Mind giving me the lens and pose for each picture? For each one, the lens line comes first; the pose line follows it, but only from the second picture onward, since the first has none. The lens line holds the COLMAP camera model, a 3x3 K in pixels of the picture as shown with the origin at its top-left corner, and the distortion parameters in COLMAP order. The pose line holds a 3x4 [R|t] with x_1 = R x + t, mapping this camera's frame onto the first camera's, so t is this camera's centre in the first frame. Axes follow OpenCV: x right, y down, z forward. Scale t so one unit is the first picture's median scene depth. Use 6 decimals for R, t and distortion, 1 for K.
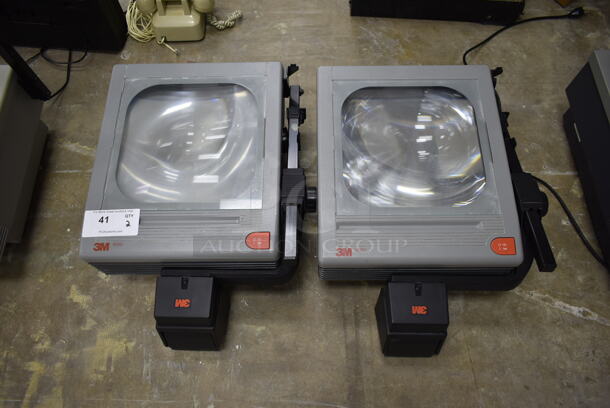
lens RADIAL K [[462.4, 0, 306.9], [0, 462.4, 203.2], [0, 0, 1]] dist [-0.029490, 0.007688]
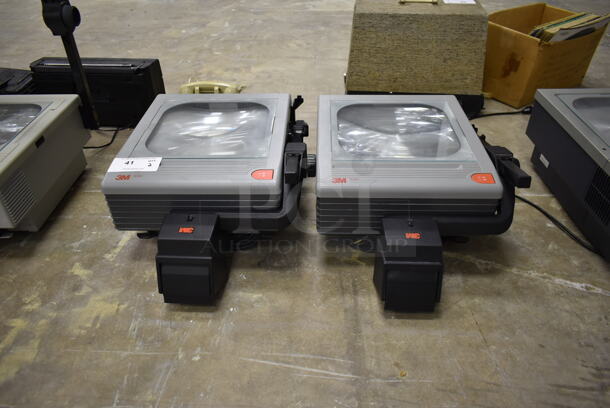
lens RADIAL K [[462.4, 0, 306.3], [0, 462.4, 205.9], [0, 0, 1]] dist [-0.029490, 0.007688]
pose [[0.999638, 0.018014, -0.019986, 0.020512], [-0.025613, 0.864617, -0.501778, 0.601050], [0.008241, 0.502108, 0.864766, 0.057525]]
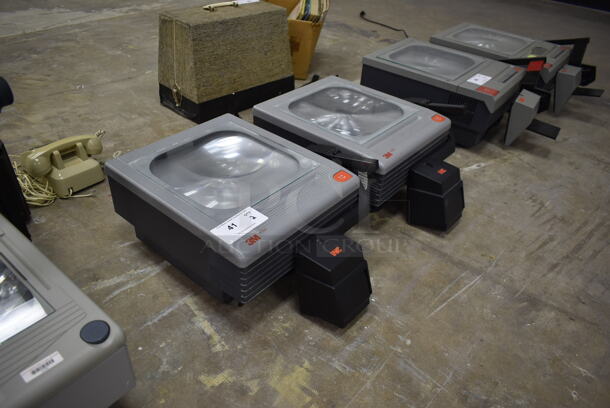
lens RADIAL K [[462.4, 0, 305.8], [0, 462.4, 206.2], [0, 0, 1]] dist [-0.029490, 0.007688]
pose [[0.638575, -0.407623, 0.652737, -0.843857], [0.676590, 0.701518, -0.223825, 0.291737], [-0.366671, 0.584565, 0.723766, 0.168520]]
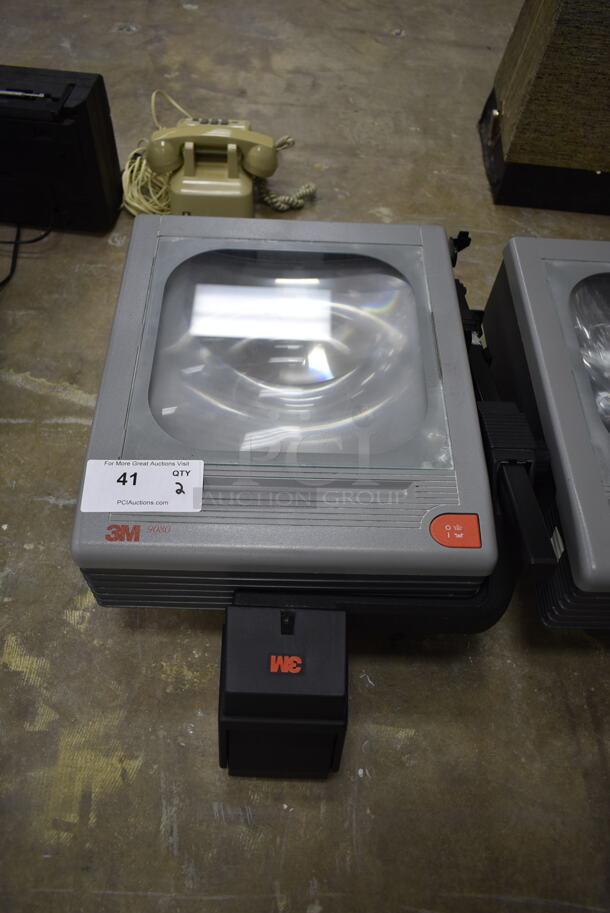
lens RADIAL K [[692.2, 0, 301.4], [0, 692.2, 452.2], [0, 0, 1]] dist [-0.029490, 0.007688]
pose [[0.997952, 0.039479, 0.050322, -0.259437], [-0.029946, 0.983611, -0.177797, 0.113439], [-0.056517, 0.175926, 0.982780, 0.244337]]
